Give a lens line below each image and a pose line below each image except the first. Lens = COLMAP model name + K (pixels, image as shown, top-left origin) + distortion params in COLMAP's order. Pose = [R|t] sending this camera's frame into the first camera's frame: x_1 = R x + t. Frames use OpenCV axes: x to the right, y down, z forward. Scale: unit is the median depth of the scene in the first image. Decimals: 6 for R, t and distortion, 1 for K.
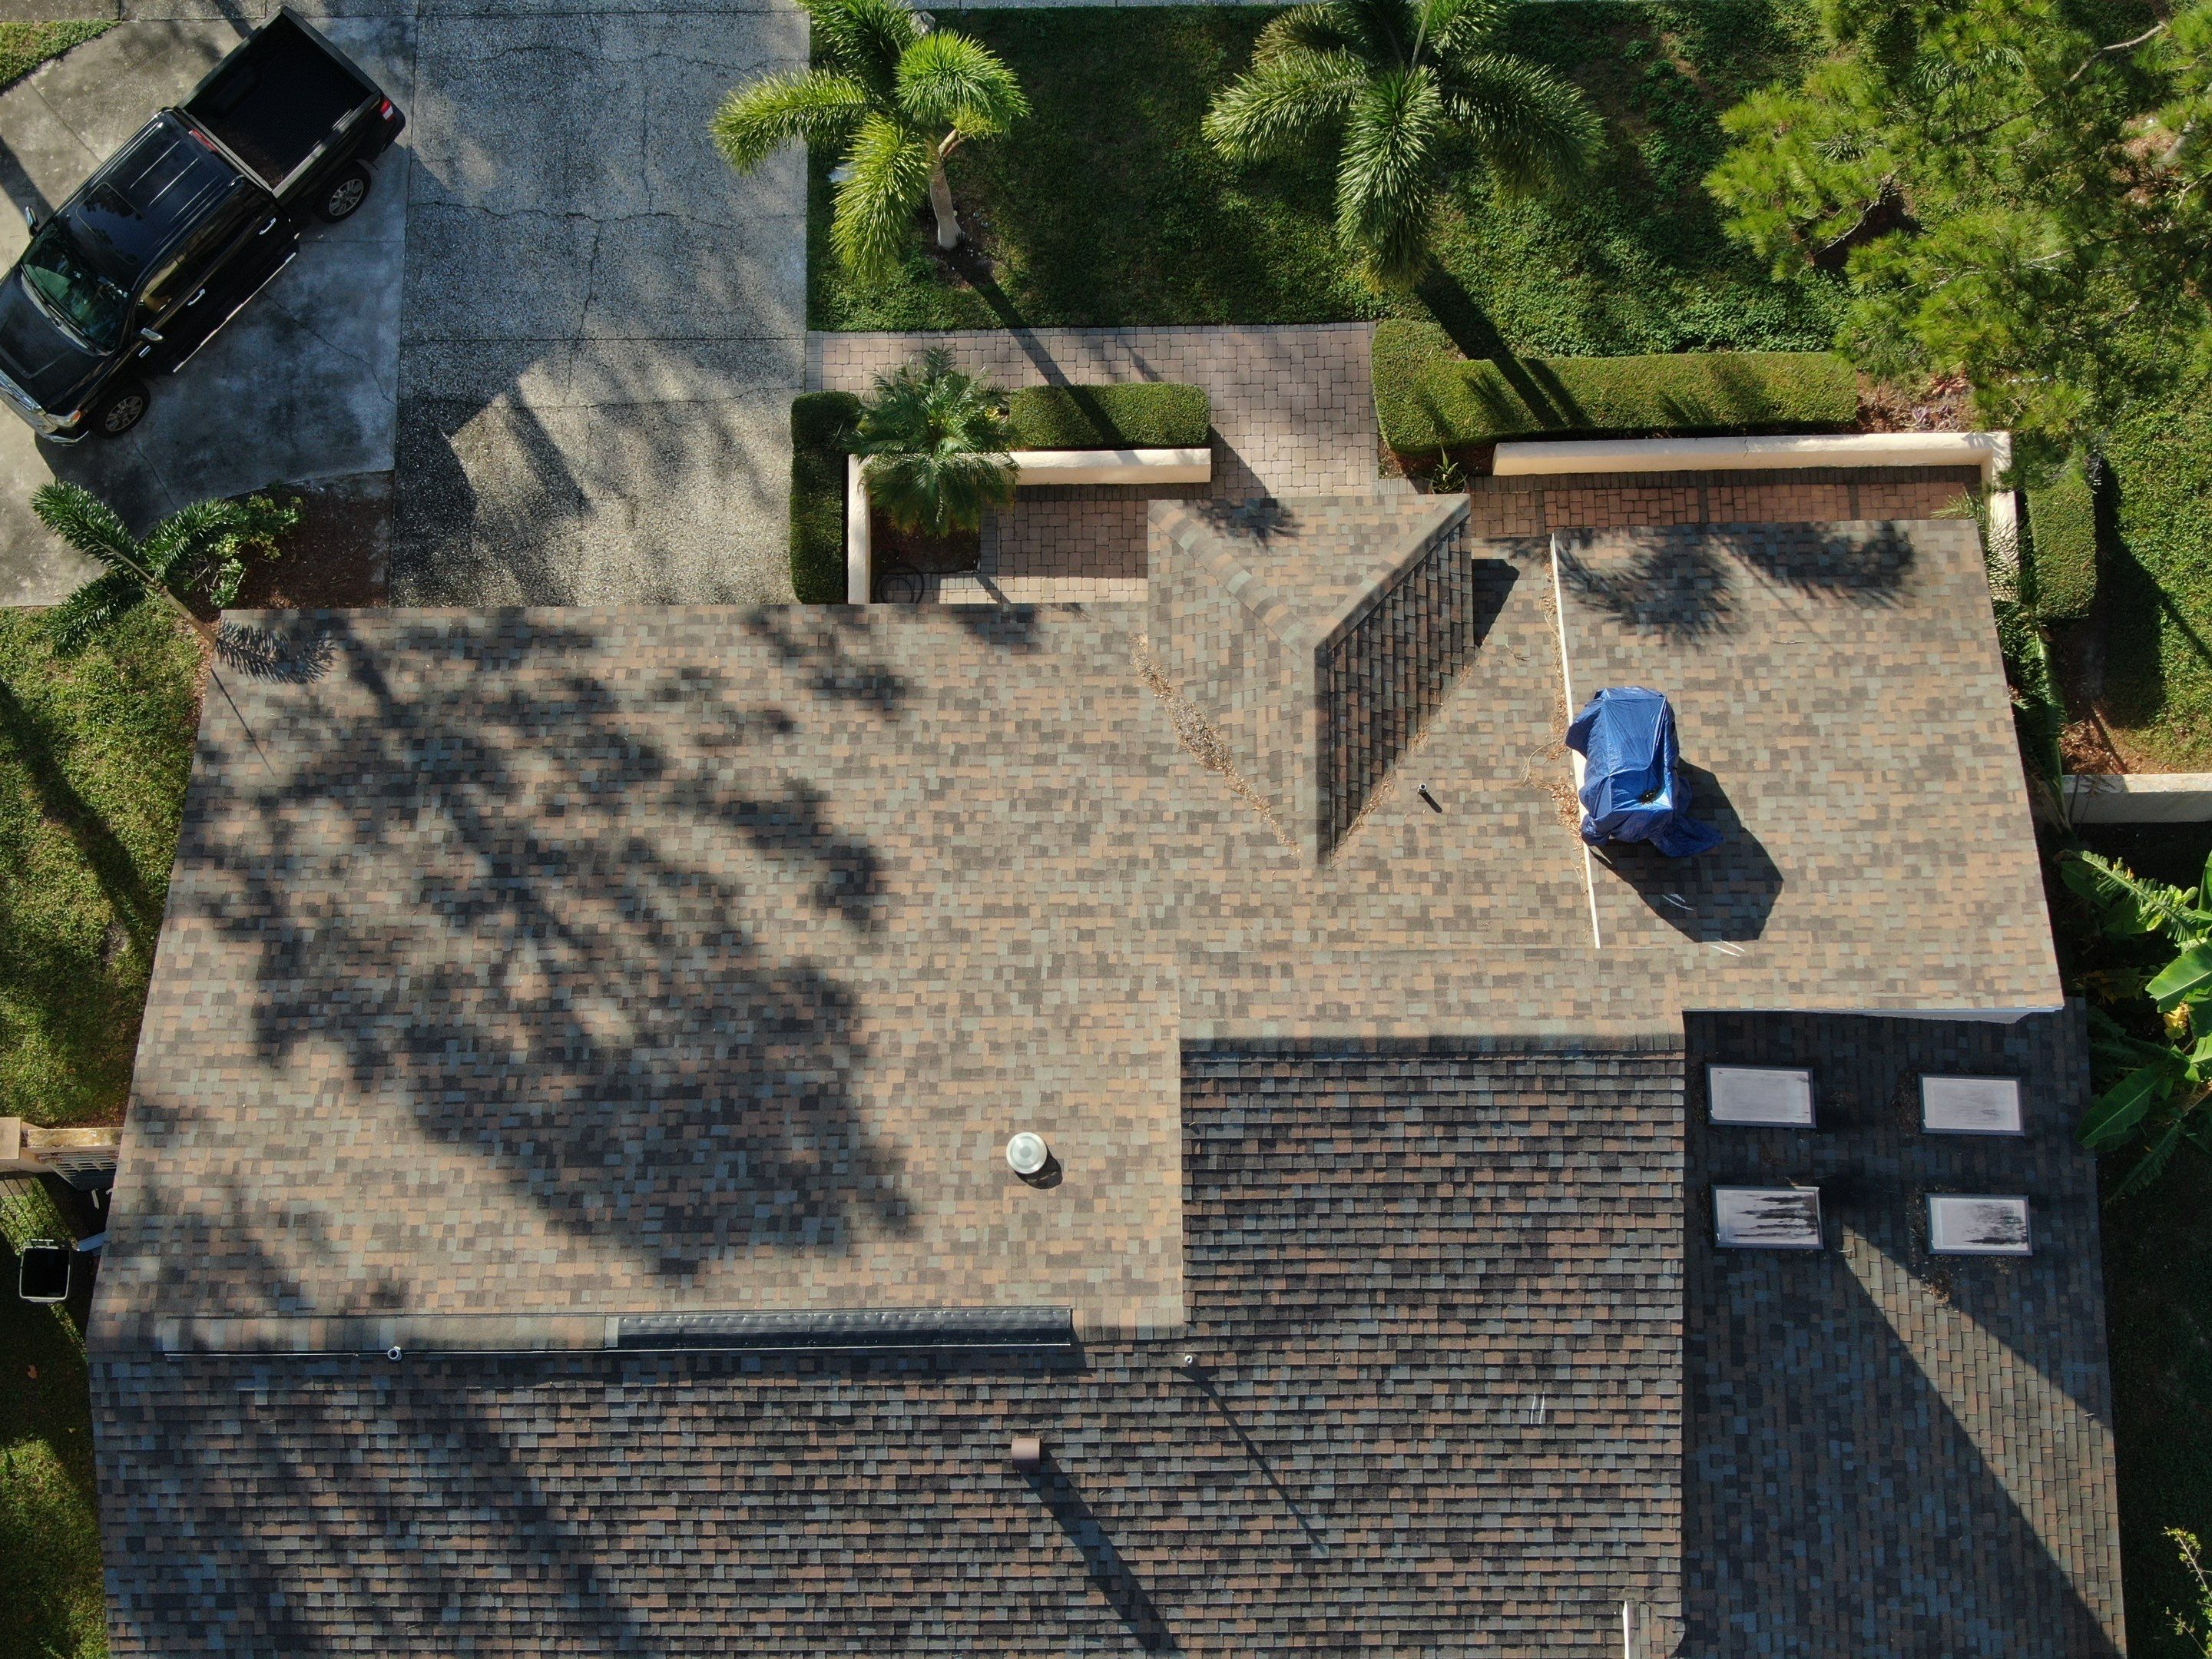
lens RADIAL K [[2996.0, 0, 1136.1], [0, 2996.0, 841.4], [0, 0, 1]] dist [0.109630, 0.000000]
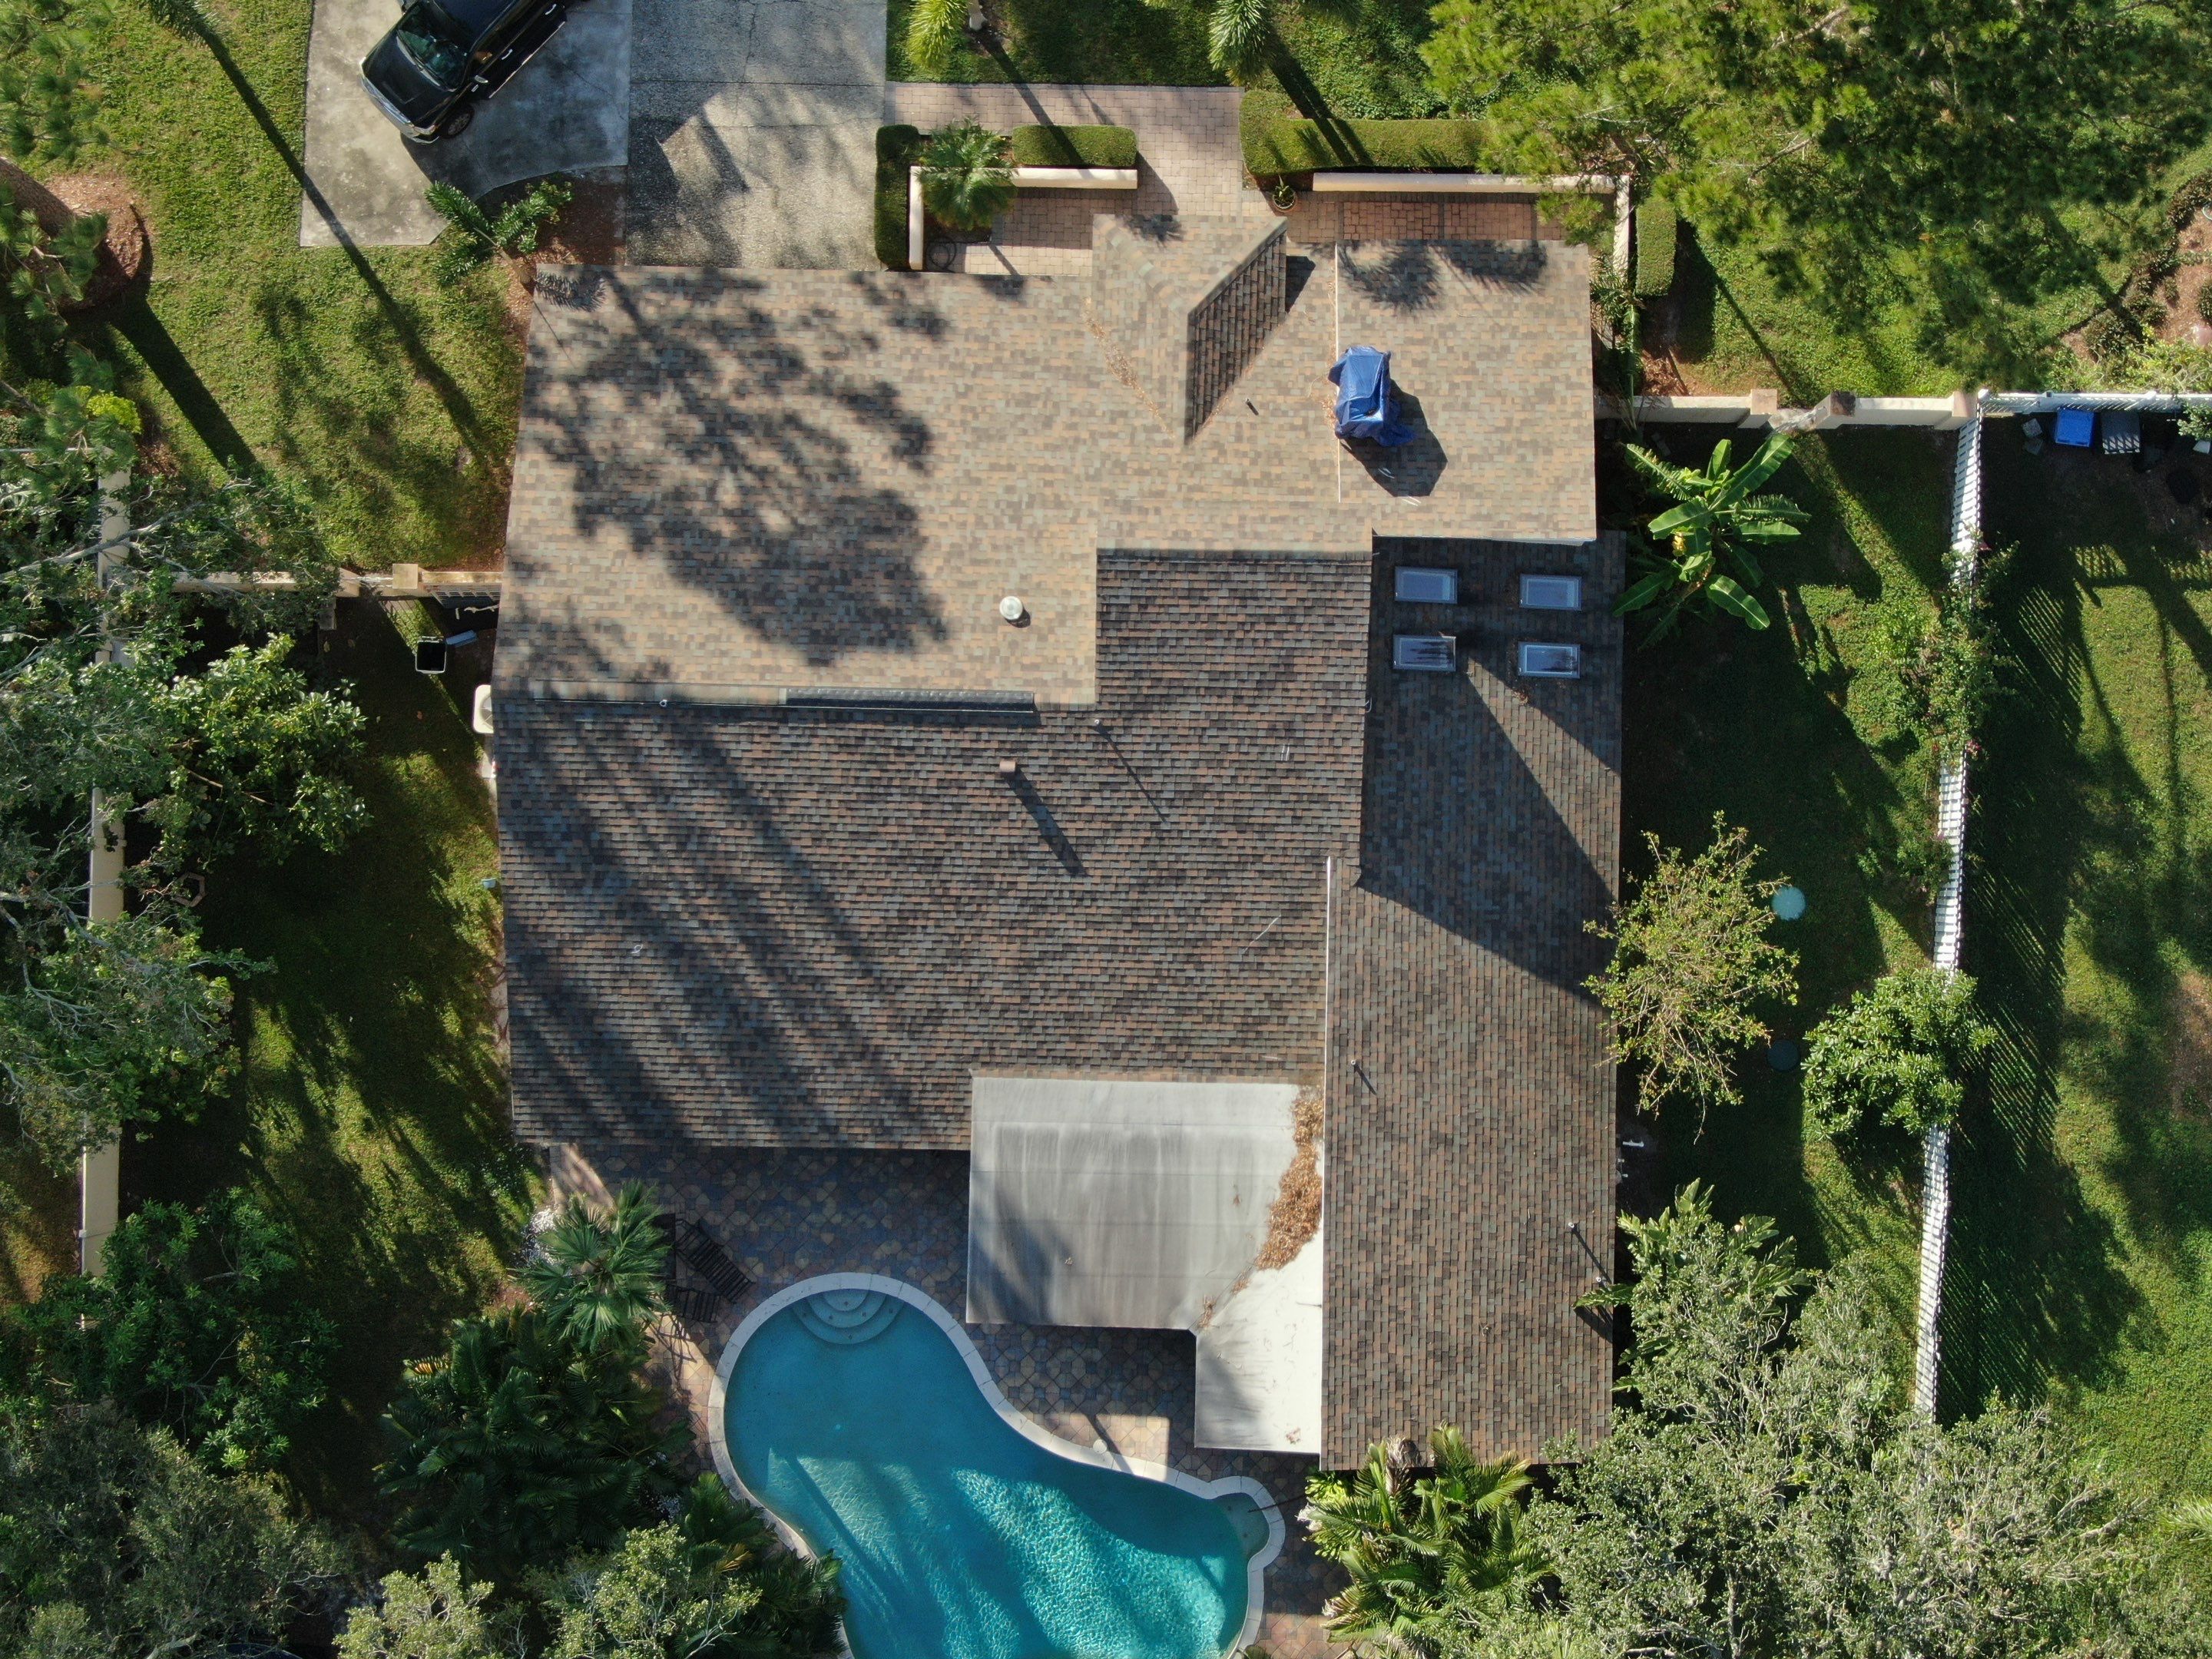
lens RADIAL K [[2996.0, 0, 1119.7], [0, 2996.0, 830.6], [0, 0, 1]] dist [0.109630, 0.000000]
pose [[0.999554, 0.029537, -0.004343, 0.037939], [-0.028250, 0.982831, 0.182330, -0.088557], [0.009654, -0.182126, 0.983228, -0.747098]]
